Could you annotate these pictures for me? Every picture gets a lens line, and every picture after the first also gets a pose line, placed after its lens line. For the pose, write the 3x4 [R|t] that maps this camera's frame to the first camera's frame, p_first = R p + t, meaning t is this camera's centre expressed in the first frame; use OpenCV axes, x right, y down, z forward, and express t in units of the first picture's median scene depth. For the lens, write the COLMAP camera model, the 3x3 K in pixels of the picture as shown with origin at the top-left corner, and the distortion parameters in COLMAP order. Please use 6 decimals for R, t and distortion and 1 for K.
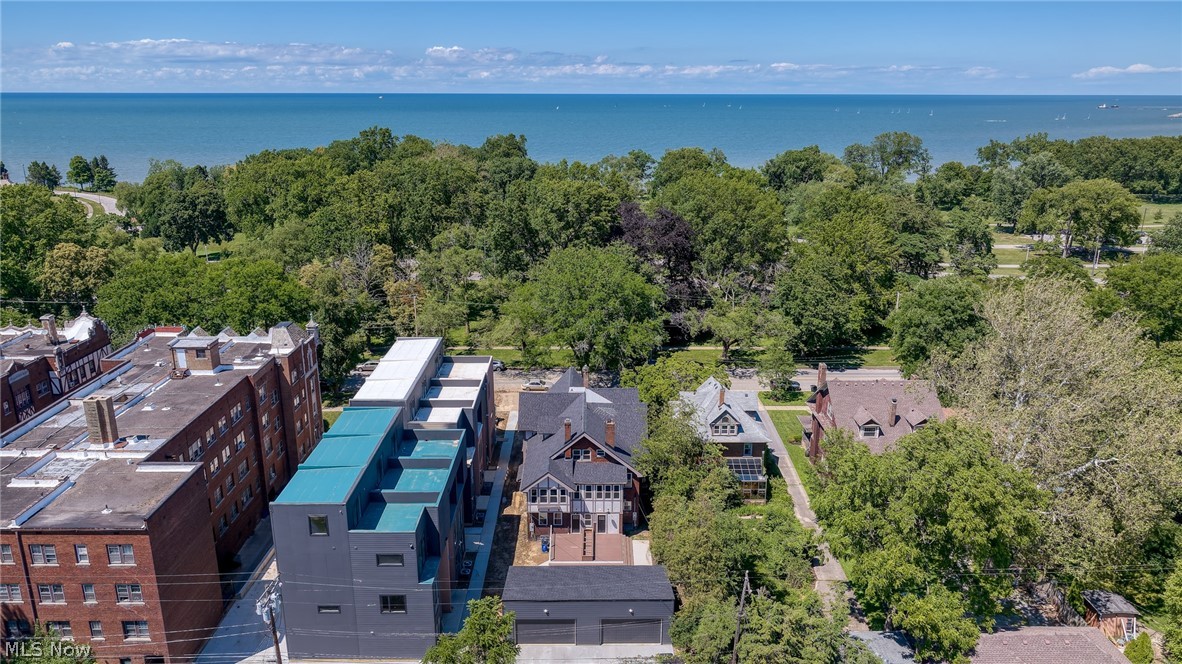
lens RADIAL K [[813.5, 0, 591.0], [0, 813.5, 332.0], [0, 0, 1]] dist [0.001231, 0.000057]
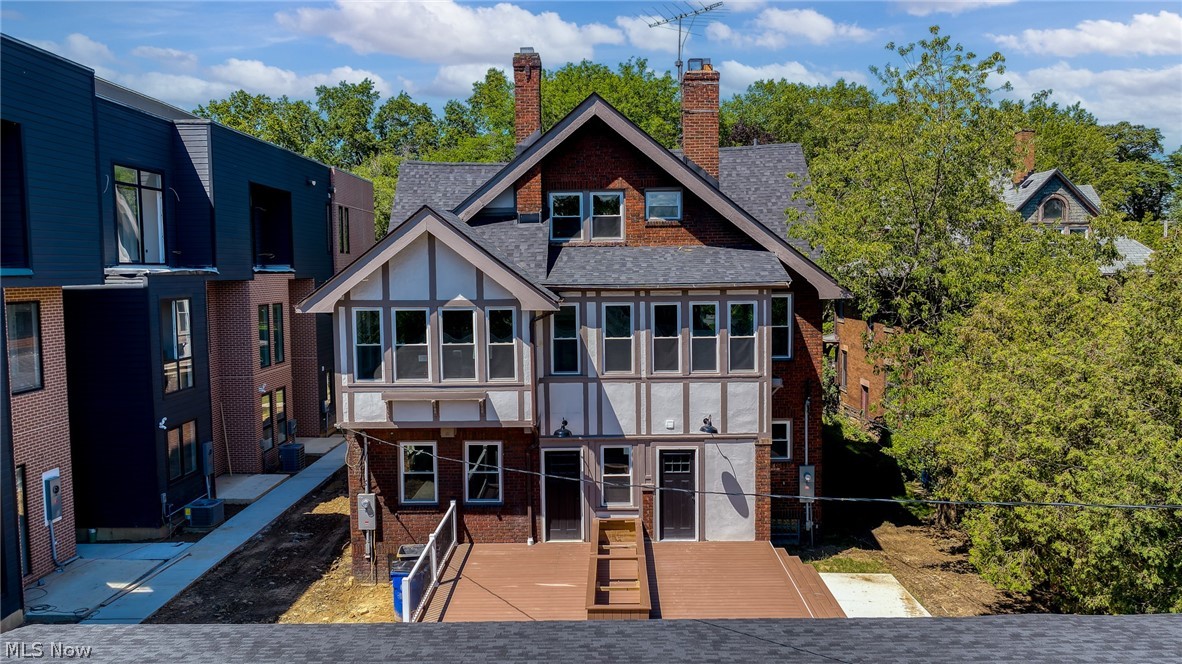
lens RADIAL K [[813.5, 0, 591.0], [0, 813.5, 332.0], [0, 0, 1]] dist [0.001231, 0.000057]
pose [[0.999541, -0.018610, -0.023916, -0.004861], [0.012880, 0.975280, -0.220598, 0.243736], [0.027430, 0.220189, 0.975071, 0.777630]]
